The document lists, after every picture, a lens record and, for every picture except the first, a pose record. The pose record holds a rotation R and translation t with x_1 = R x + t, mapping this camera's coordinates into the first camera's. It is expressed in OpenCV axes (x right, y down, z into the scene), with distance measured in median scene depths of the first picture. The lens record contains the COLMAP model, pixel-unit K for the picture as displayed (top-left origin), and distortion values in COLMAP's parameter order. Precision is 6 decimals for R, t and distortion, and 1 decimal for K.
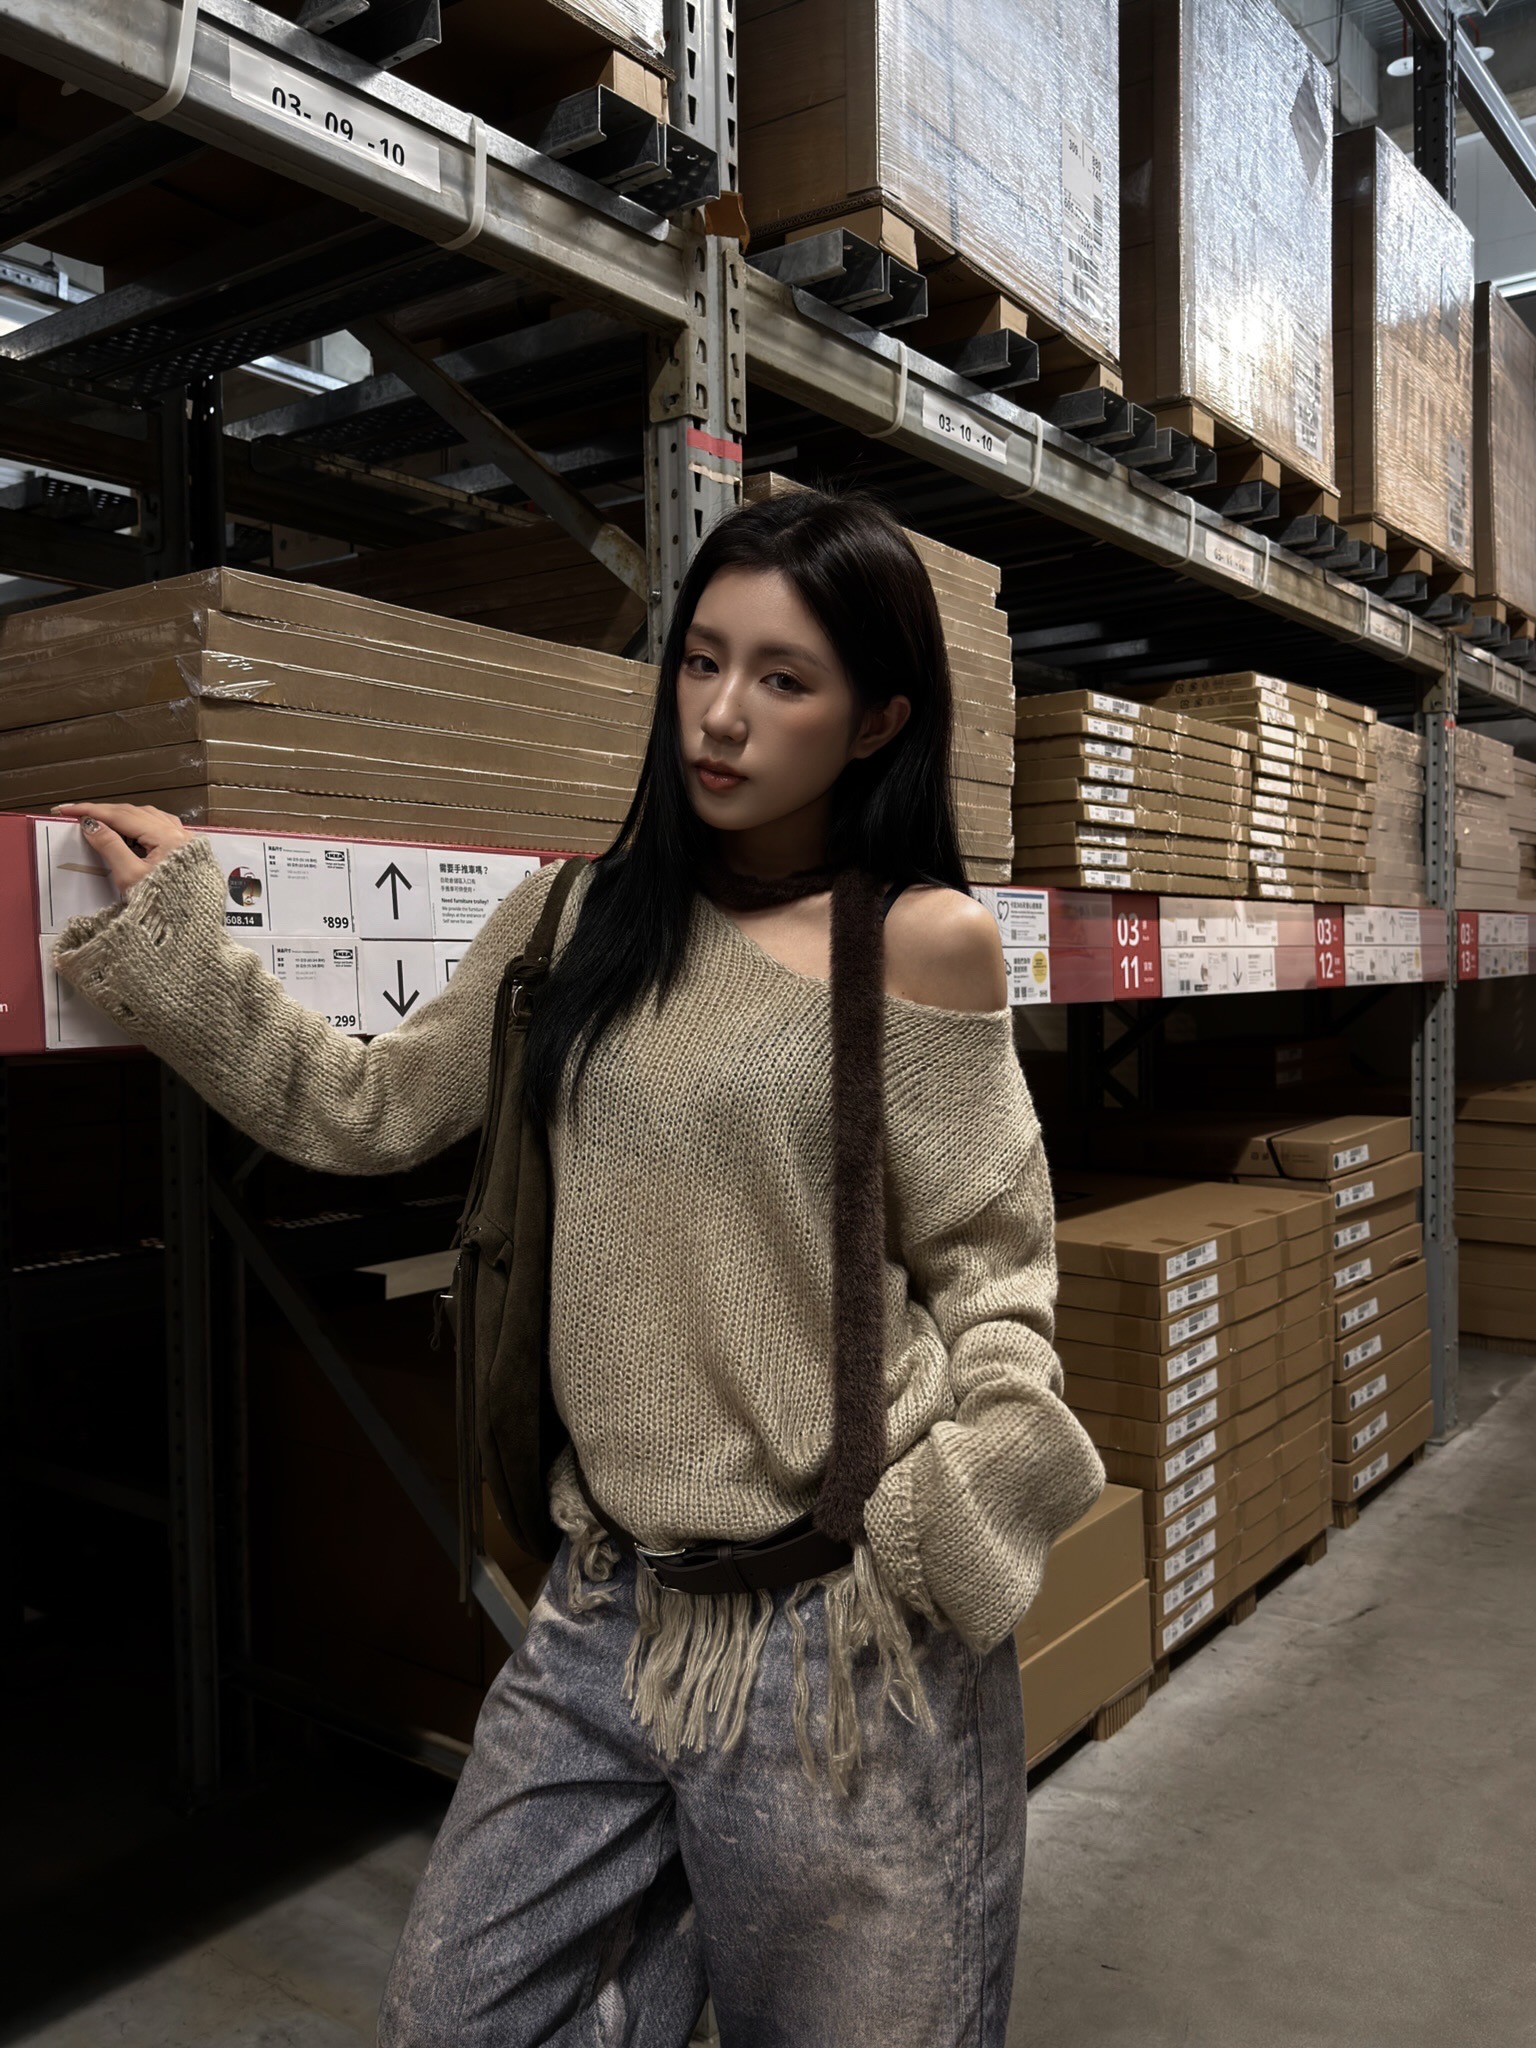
lens RADIAL K [[1782.4, 0, 836.3], [0, 1782.4, 1070.0], [0, 0, 1]] dist [0.005245, -0.015168]
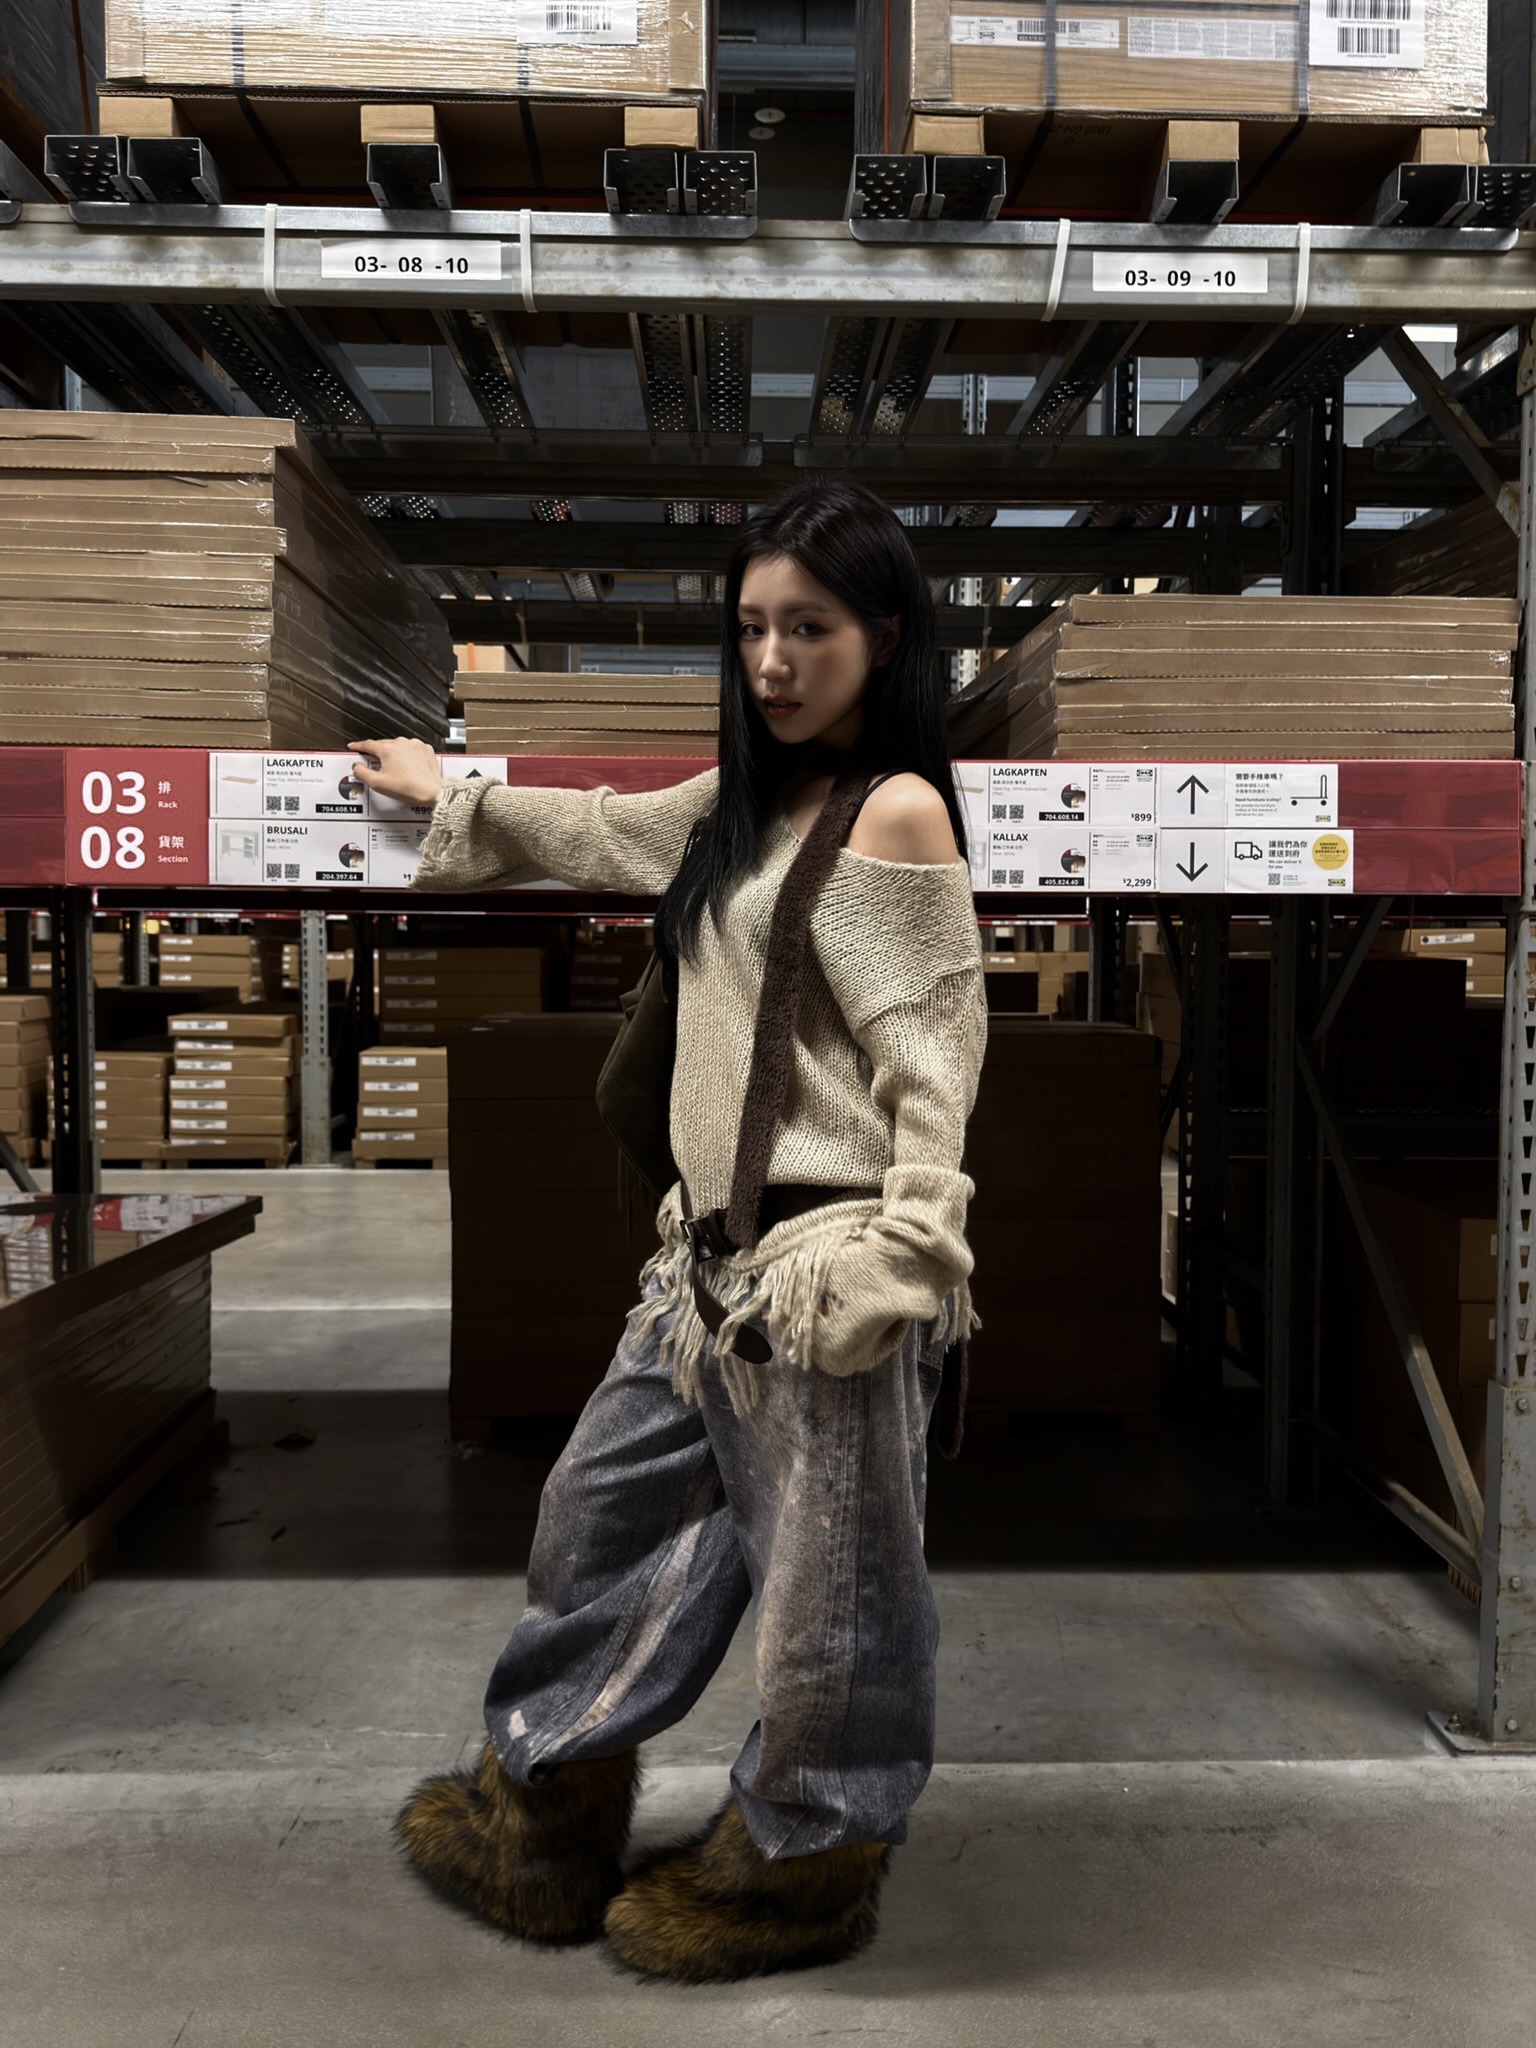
lens RADIAL K [[1705.2, 0, 761.6], [0, 1705.2, 1058.8], [0, 0, 1]] dist [0.038261, -0.065633]
pose [[0.610929, 0.057372, -0.789604, 0.635255], [-0.046153, 0.998255, 0.036822, 0.078164], [0.790339, 0.013947, 0.612511, -0.131659]]
